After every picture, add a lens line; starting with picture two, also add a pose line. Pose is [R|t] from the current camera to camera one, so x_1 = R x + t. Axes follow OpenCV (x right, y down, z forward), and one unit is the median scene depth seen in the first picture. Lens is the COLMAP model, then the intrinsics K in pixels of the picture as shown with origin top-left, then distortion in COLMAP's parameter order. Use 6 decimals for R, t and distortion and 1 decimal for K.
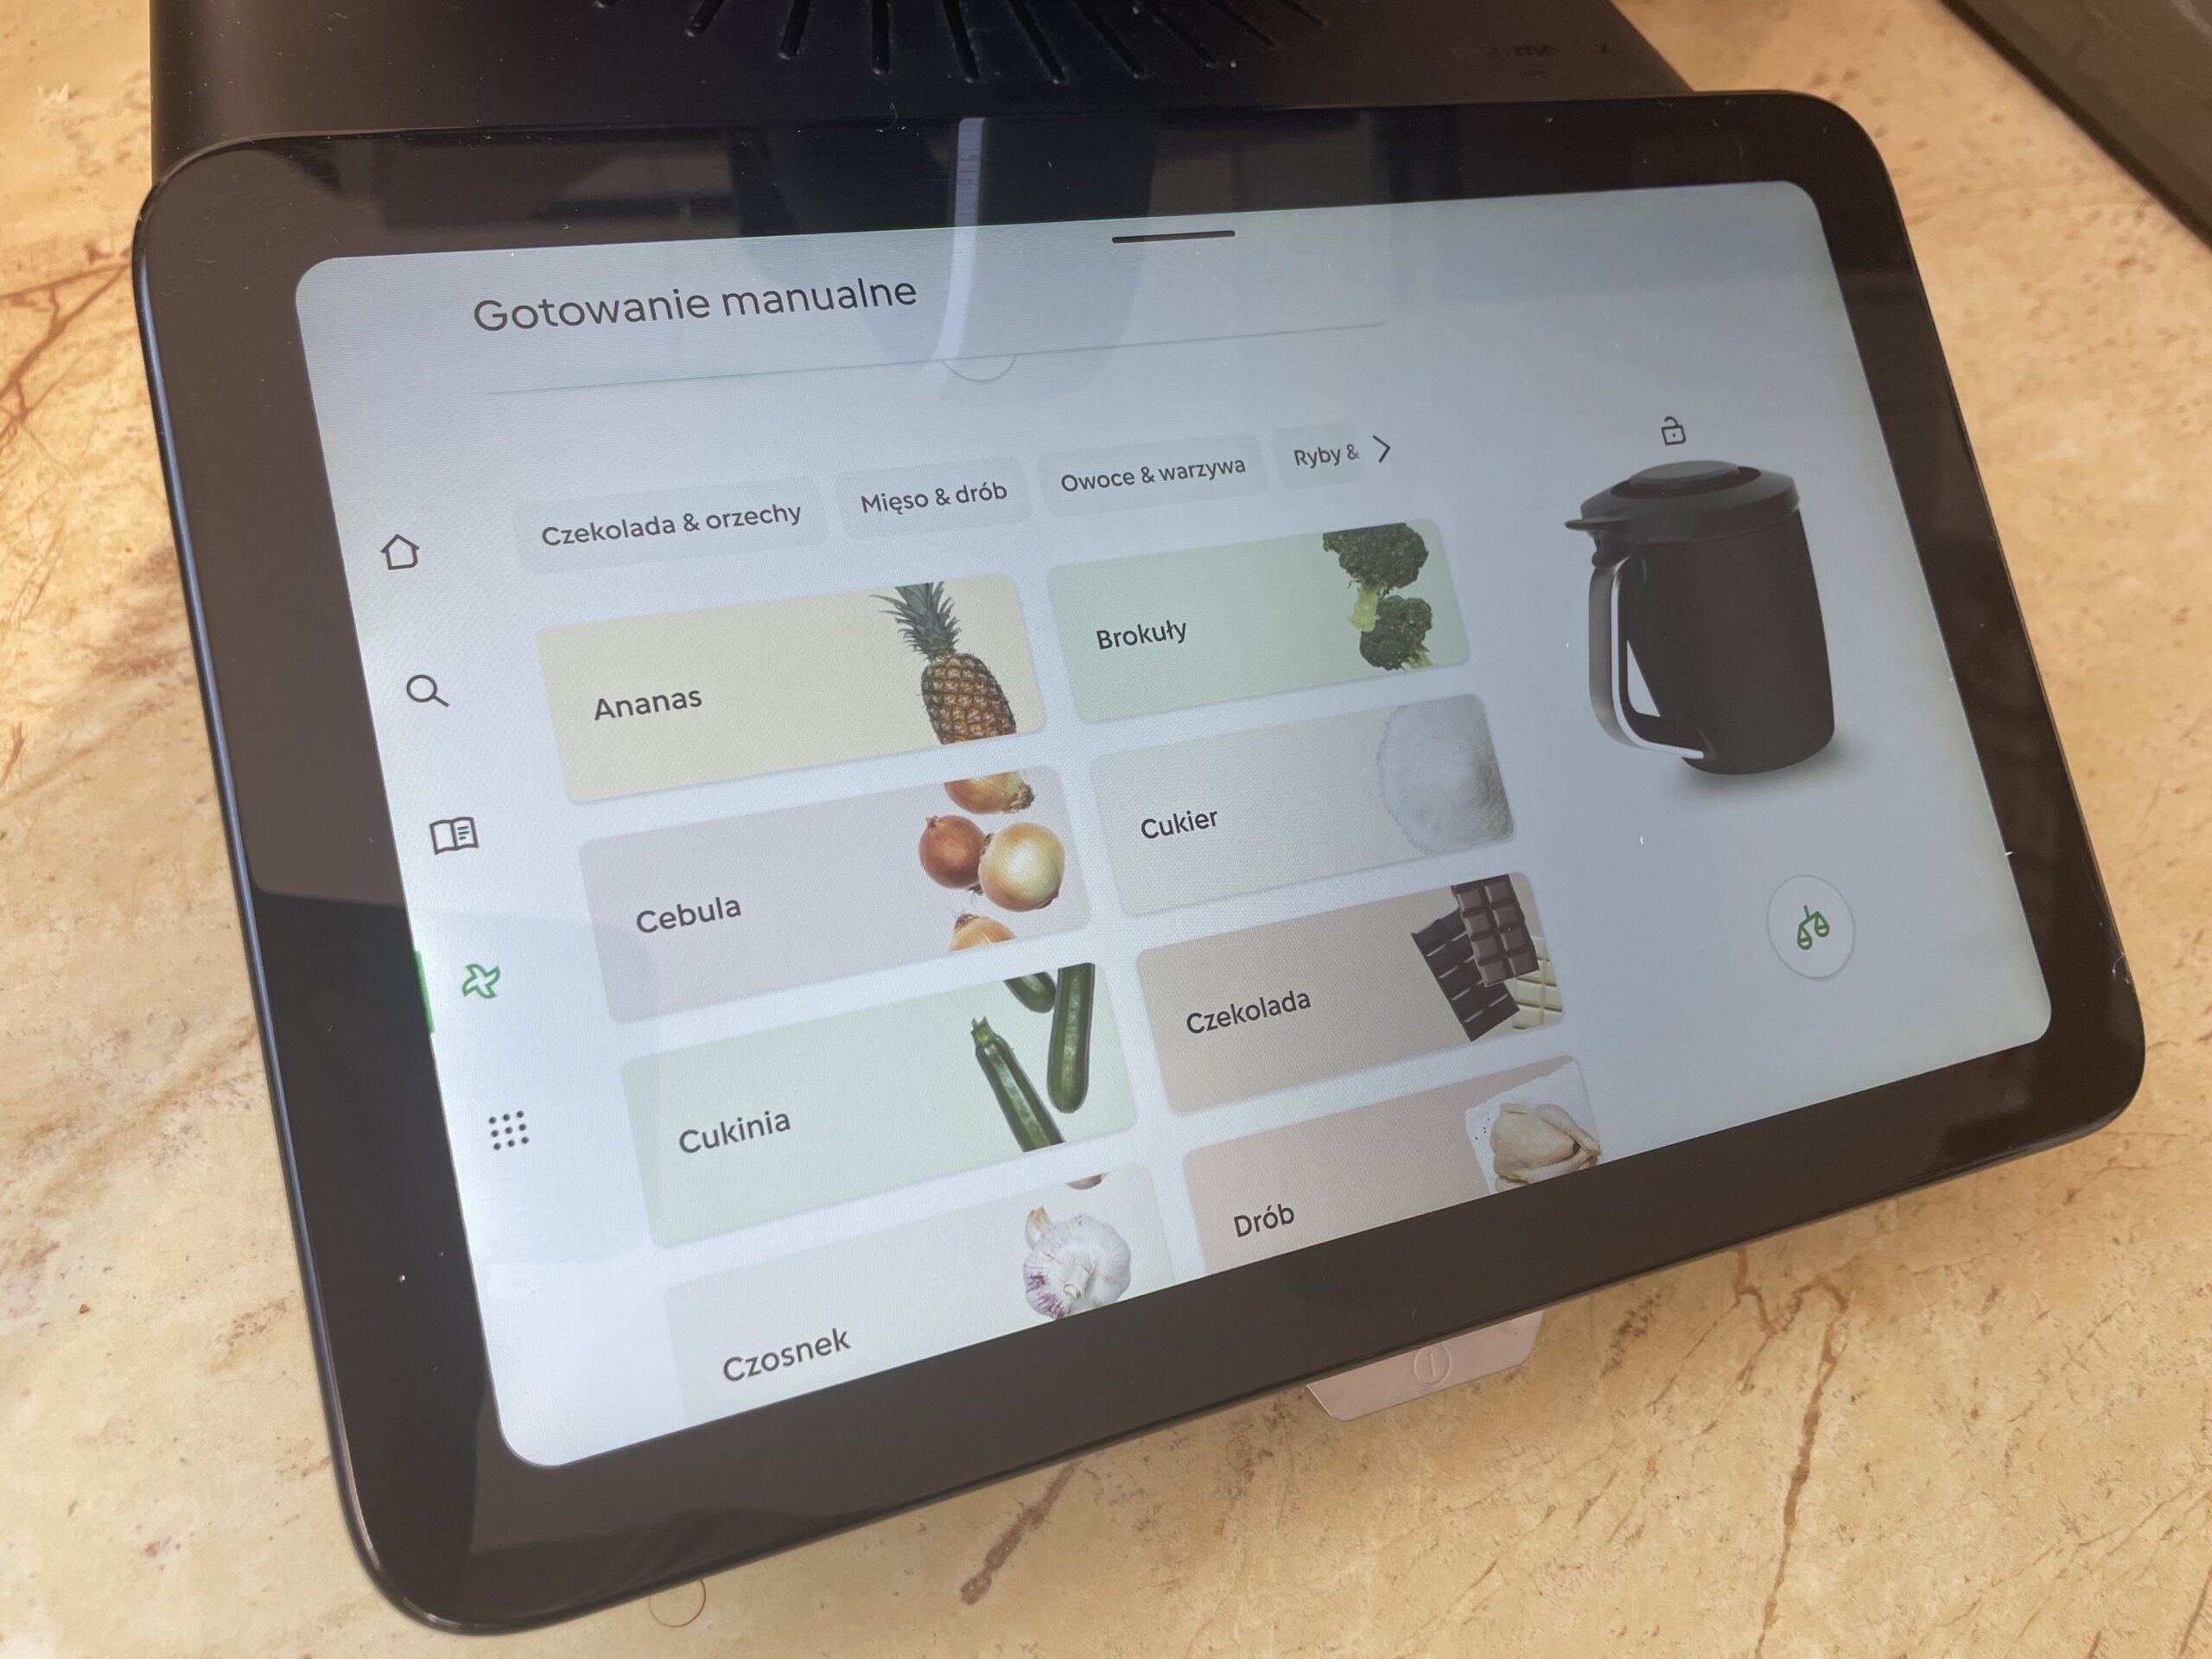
lens RADIAL K [[1535.7, 0, 1043.3], [0, 1535.7, 874.3], [0, 0, 1]] dist [0.010632, -0.019742]
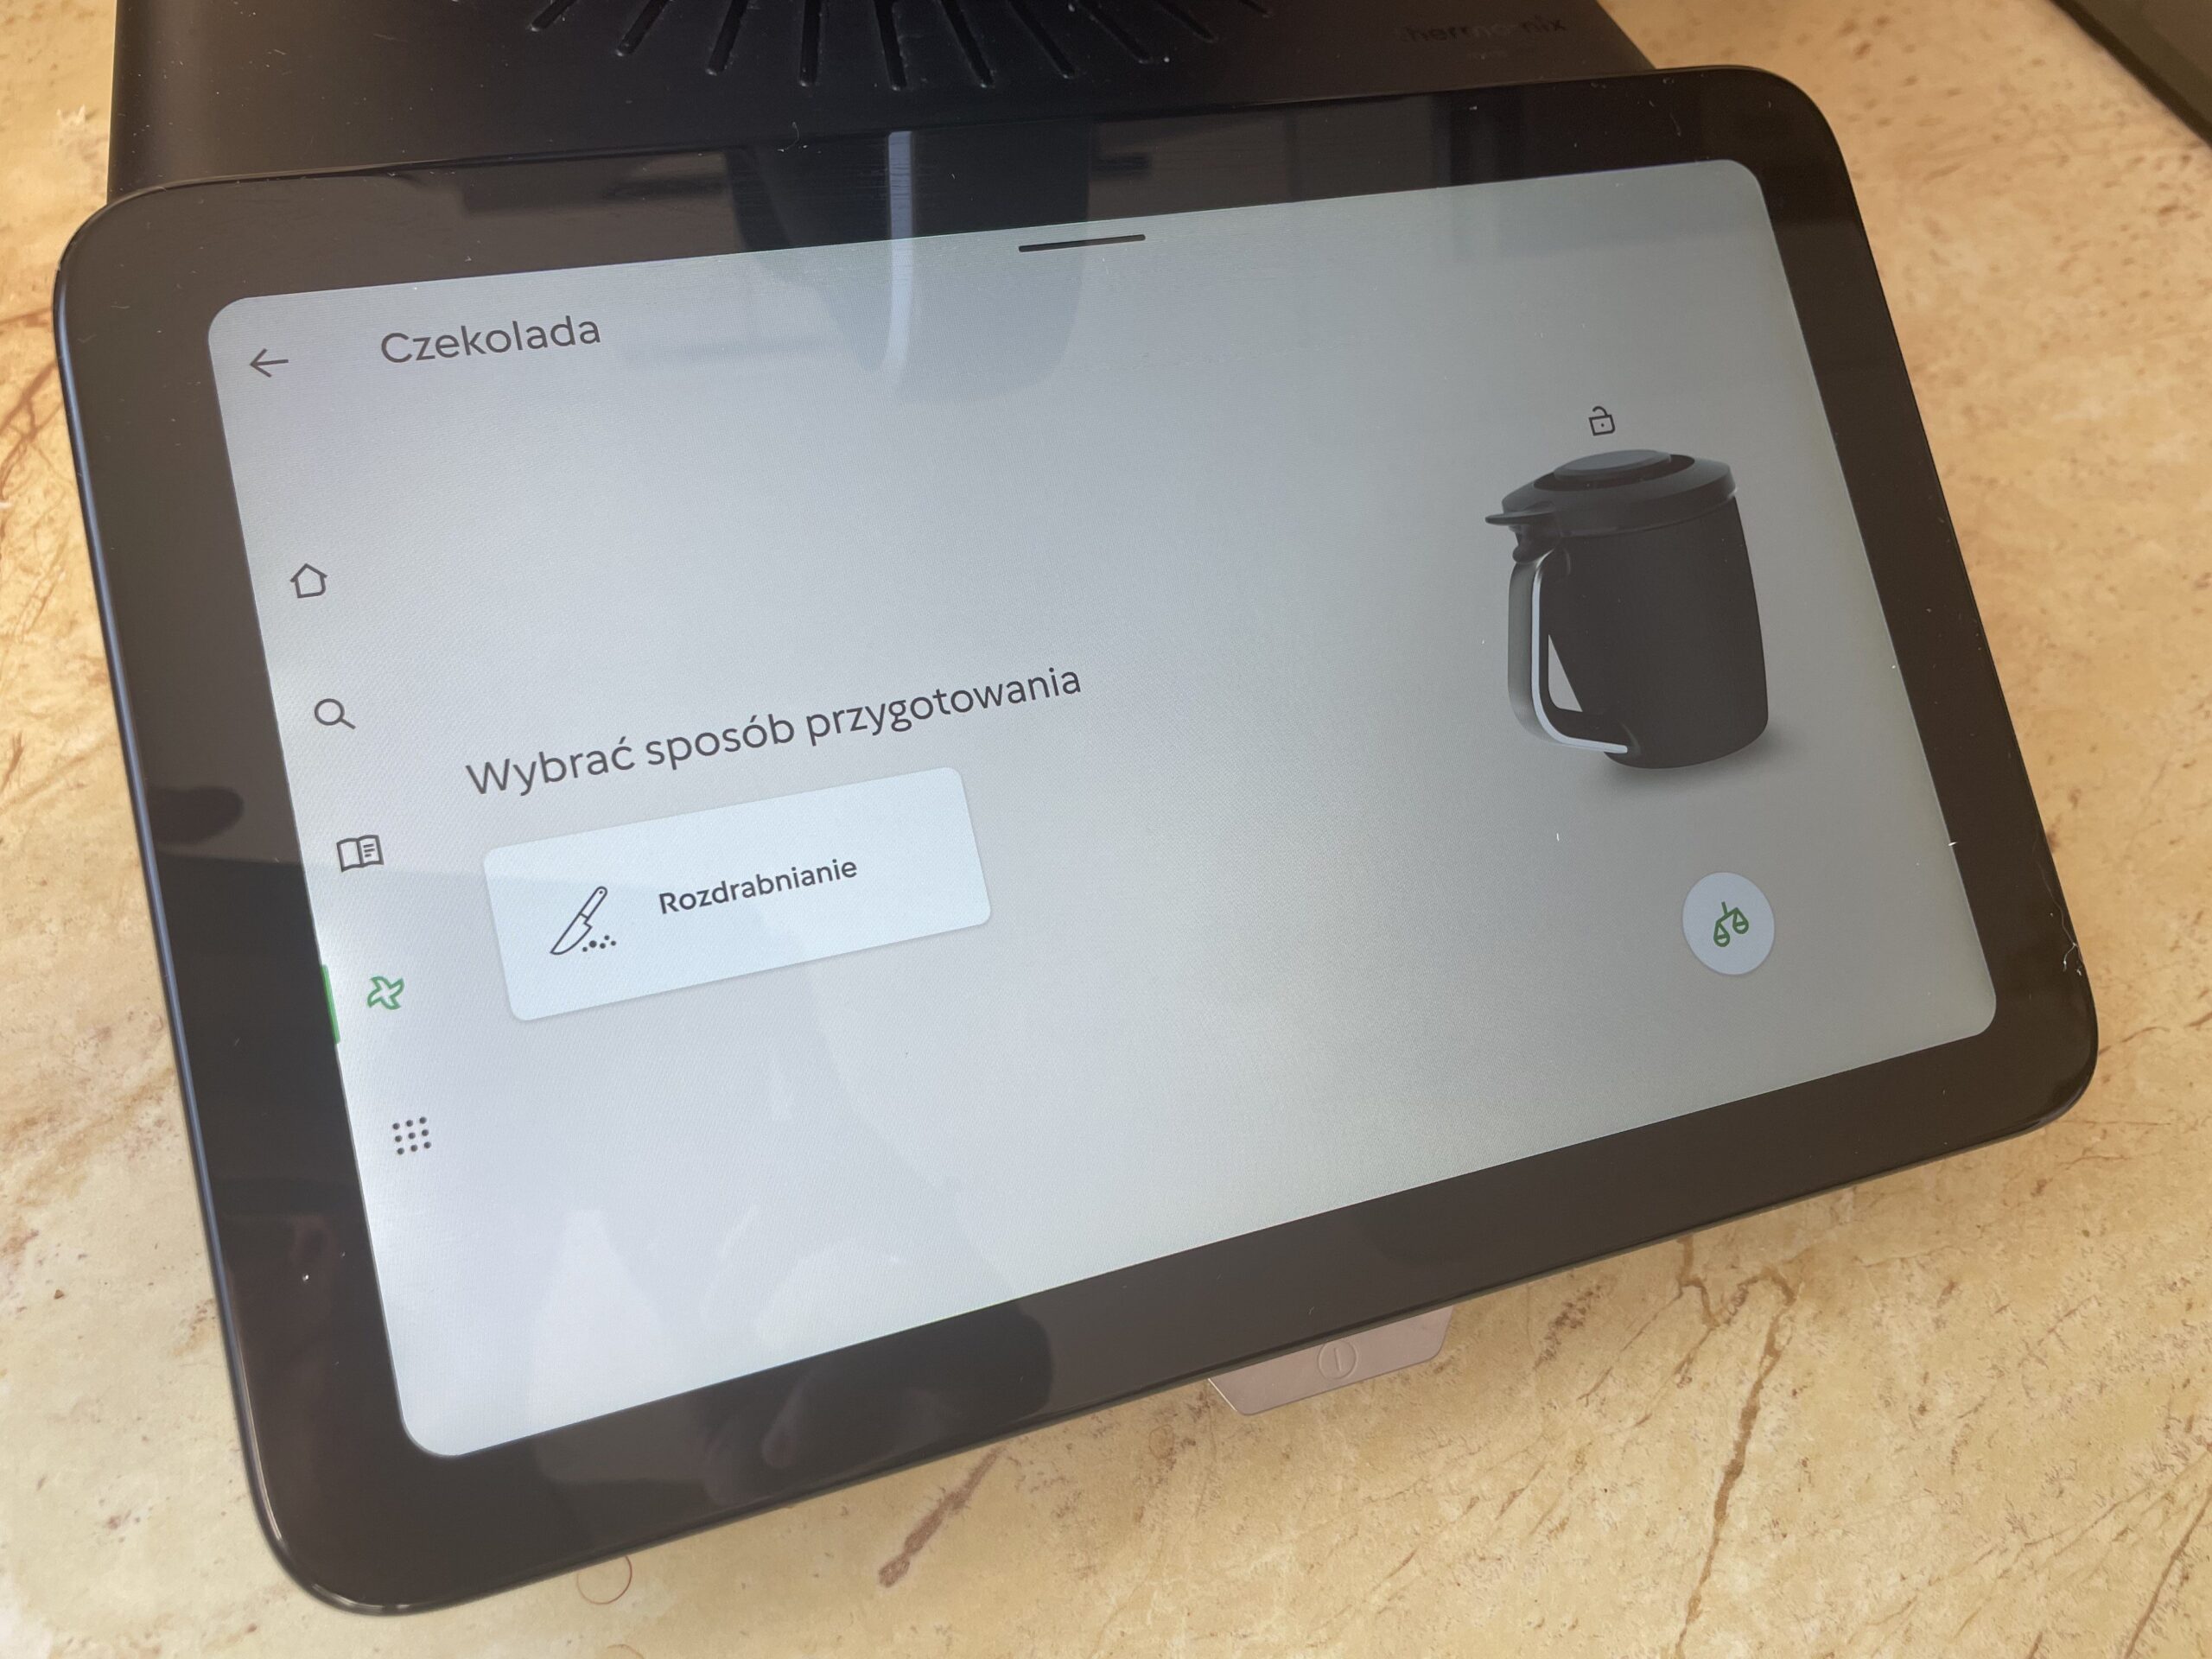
lens RADIAL K [[1538.5, 0, 1107.6], [0, 1538.5, 844.6], [0, 0, 1]] dist [0.019668, -0.028854]
pose [[0.998432, -0.008182, -0.055369, 0.144049], [0.009129, 0.999816, 0.016868, -0.034784], [0.055221, -0.017347, 0.998323, -0.015096]]
